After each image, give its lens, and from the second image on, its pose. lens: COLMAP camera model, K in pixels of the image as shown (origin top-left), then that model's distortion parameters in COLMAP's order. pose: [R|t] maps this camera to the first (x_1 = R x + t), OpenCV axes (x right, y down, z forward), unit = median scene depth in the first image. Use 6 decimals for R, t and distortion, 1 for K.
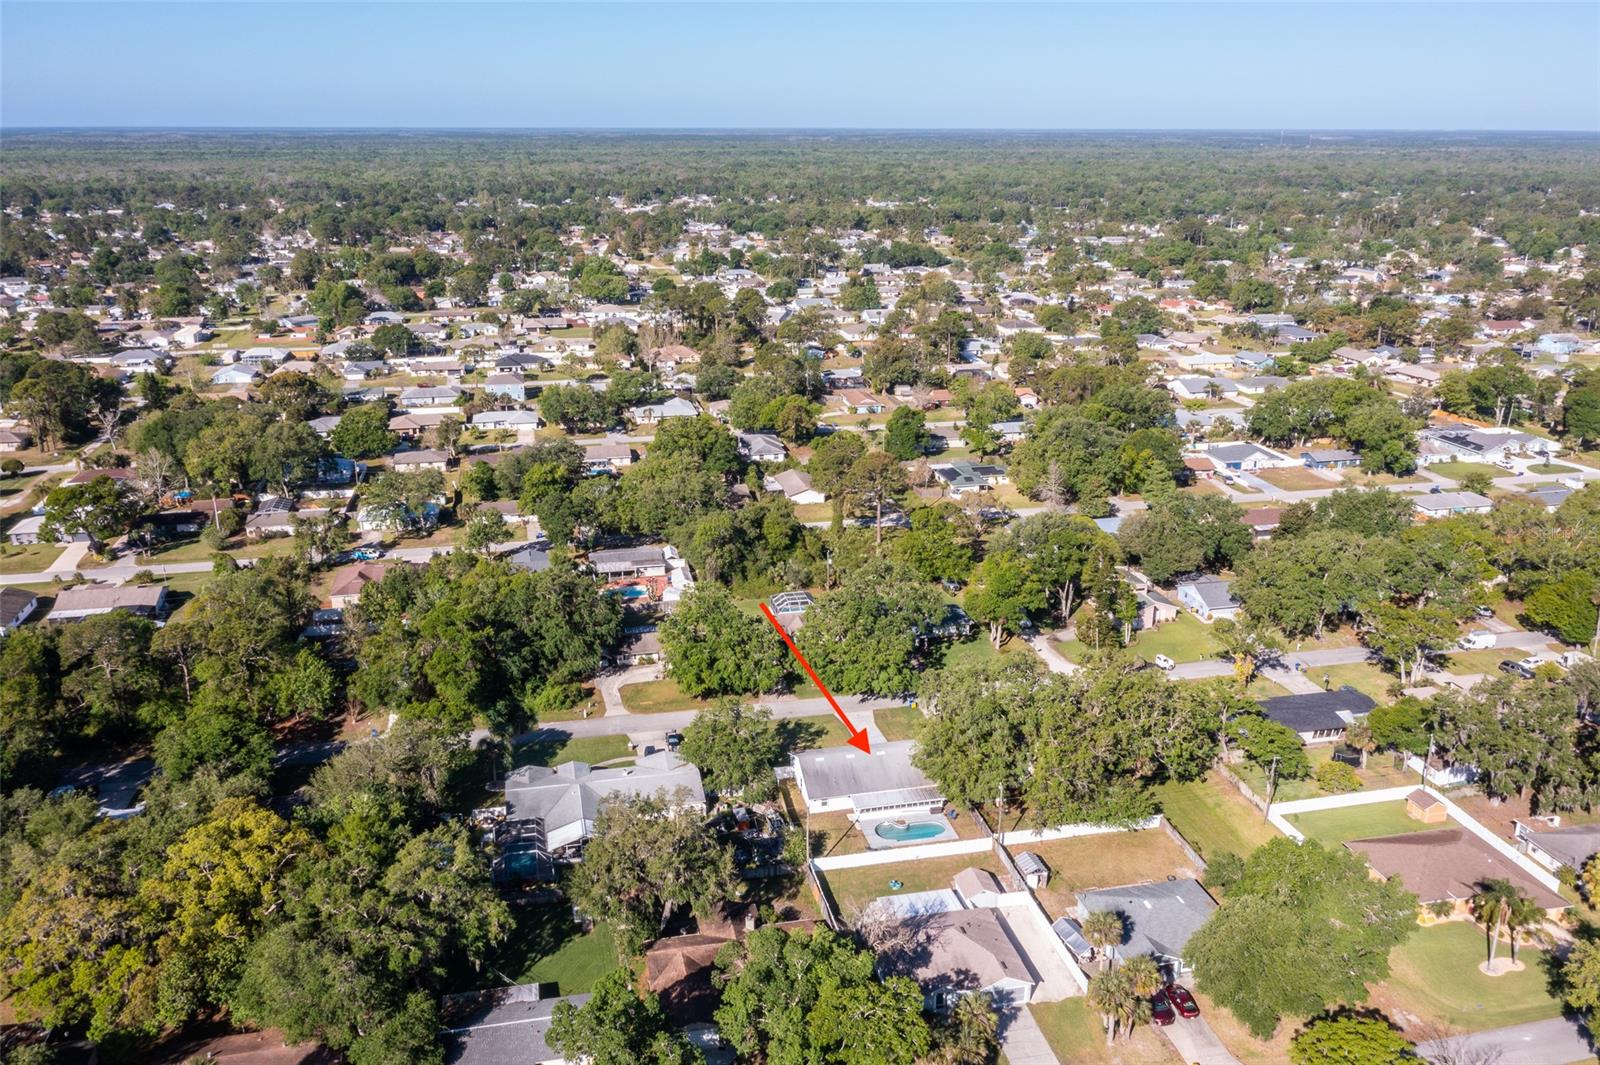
lens RADIAL K [[1257.8, 0, 795.8], [0, 1257.8, 510.6], [0, 0, 1]] dist [-0.015580, 0.004992]
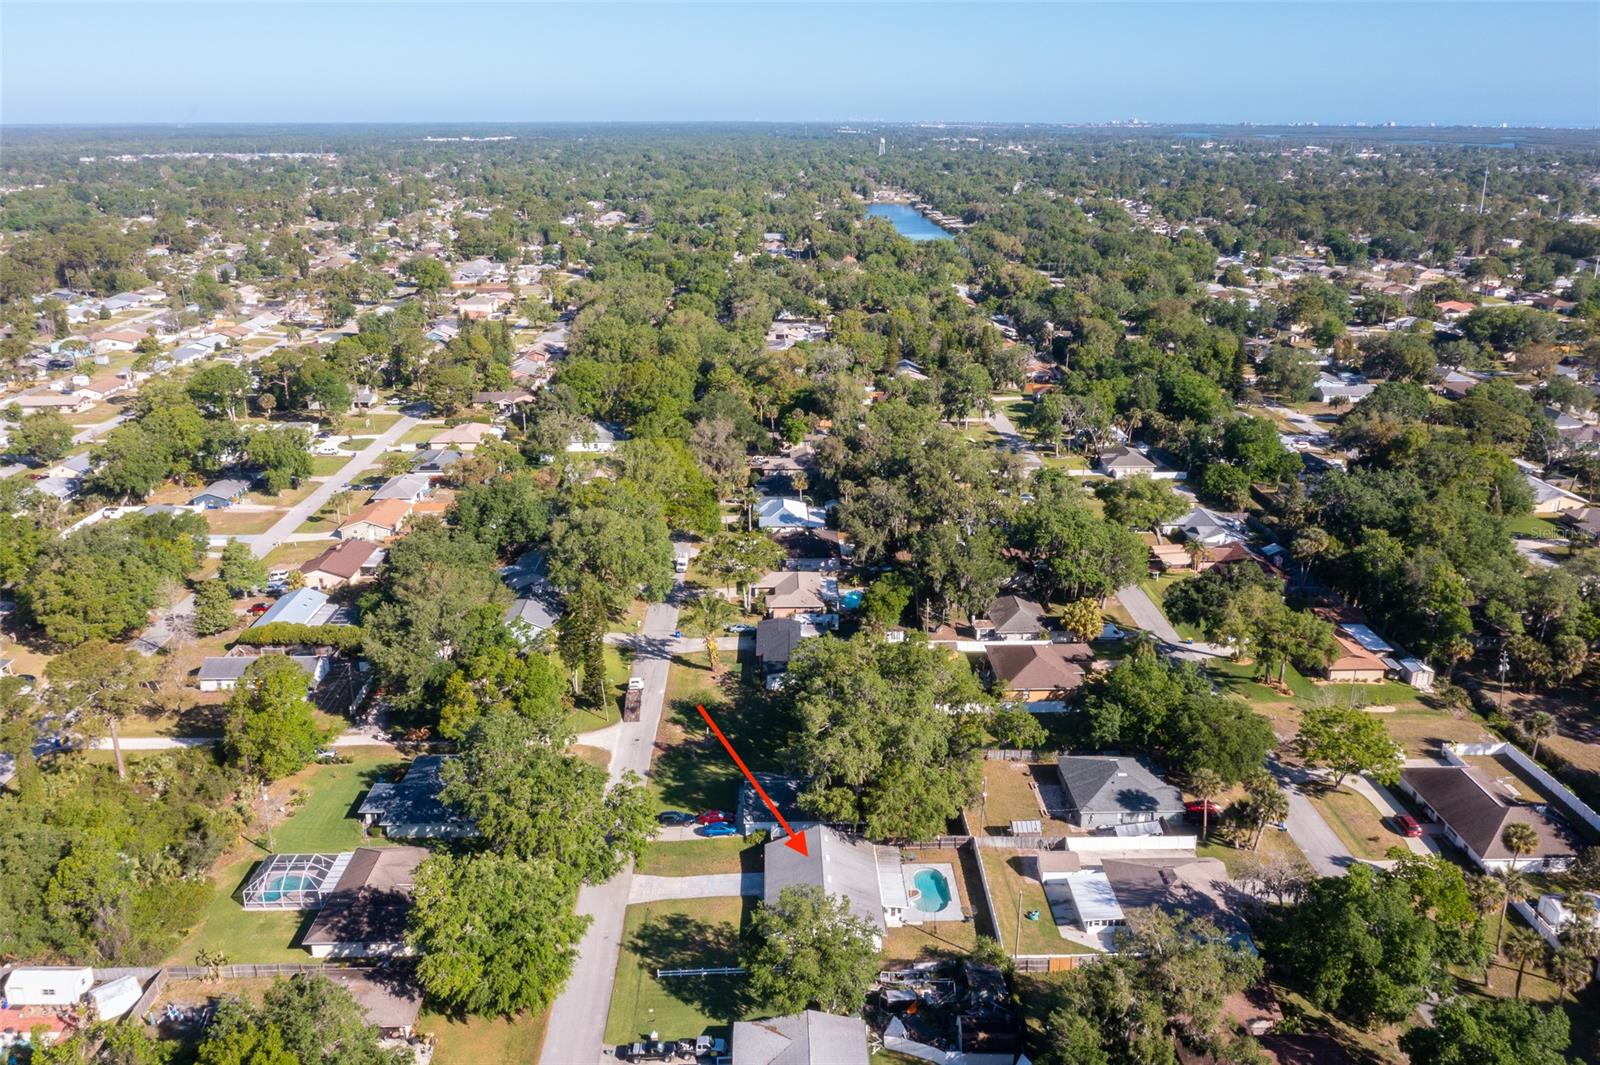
lens RADIAL K [[1278.6, 0, 791.2], [0, 1278.6, 527.1], [0, 0, 1]] dist [-0.020218, 0.045895]
pose [[0.202003, -0.306181, 0.930295, -0.485228], [0.295651, 0.924626, 0.240118, -0.166344], [-0.933695, 0.226538, 0.277300, 0.523268]]
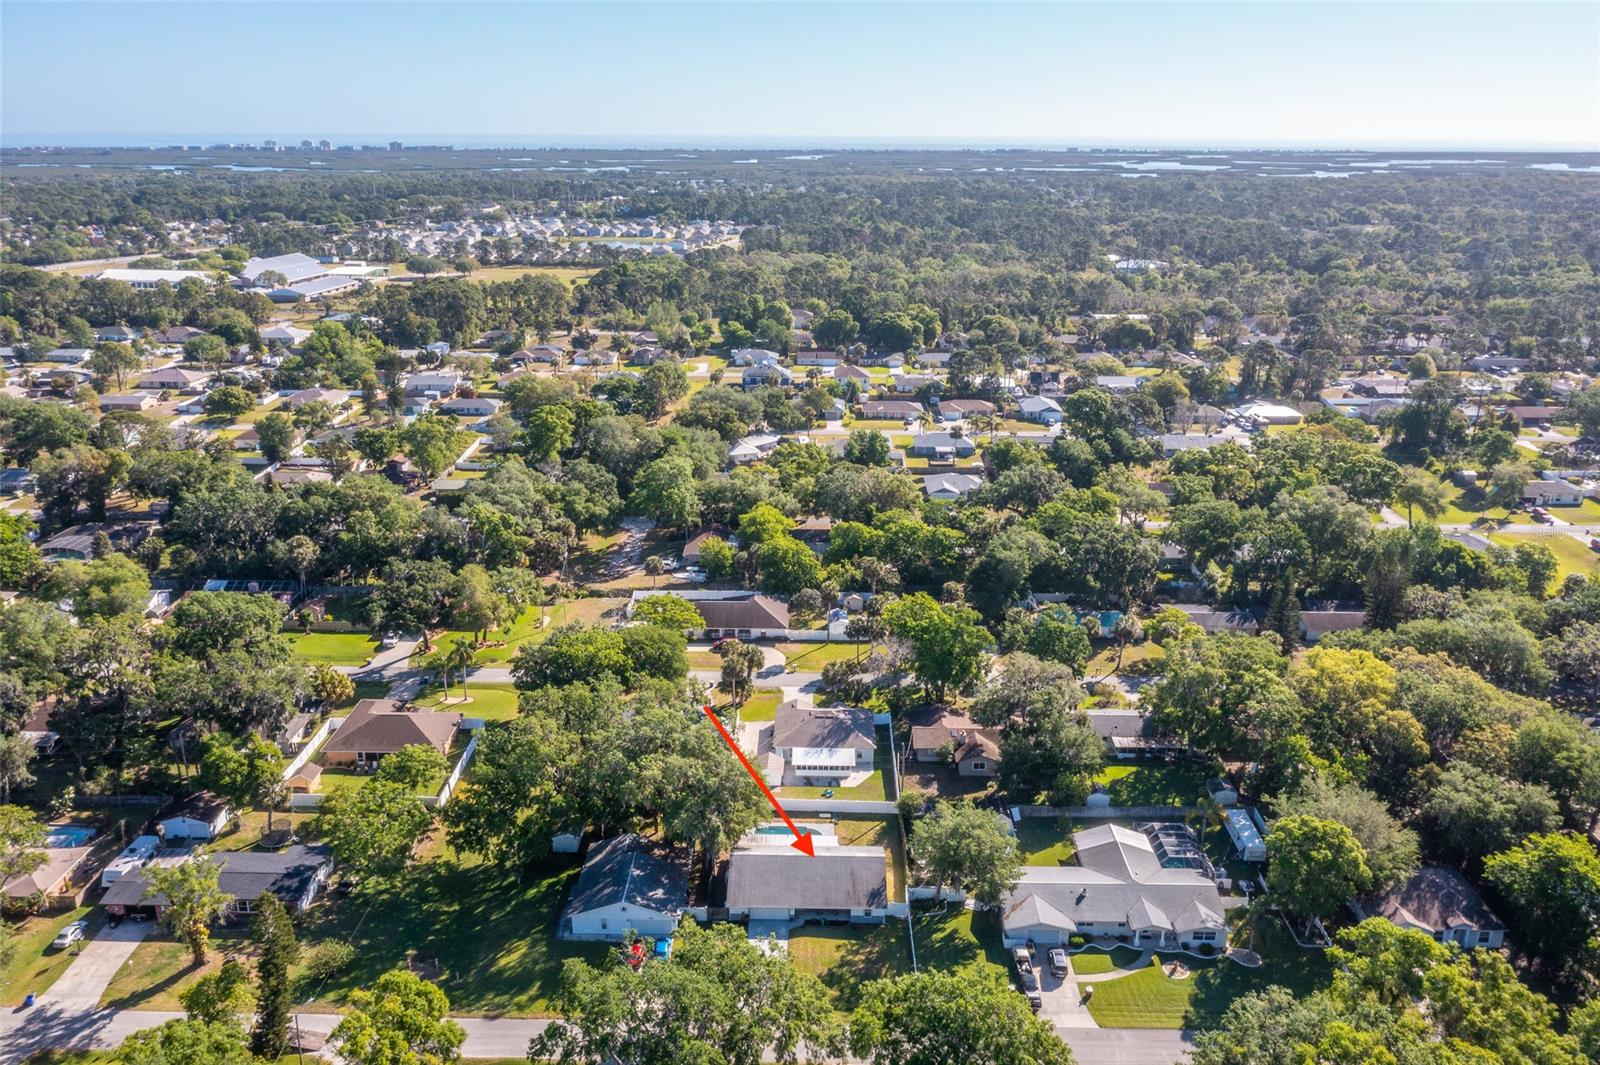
lens RADIAL K [[1288.3, 0, 786.1], [0, 1288.3, 533.8], [0, 0, 1]] dist [-0.006375, 0.010359]
pose [[-0.970463, -0.080254, 0.227511, -0.083798], [0.064959, 0.821293, 0.566796, -0.360589], [-0.232341, 0.564833, -0.791821, 1.137565]]
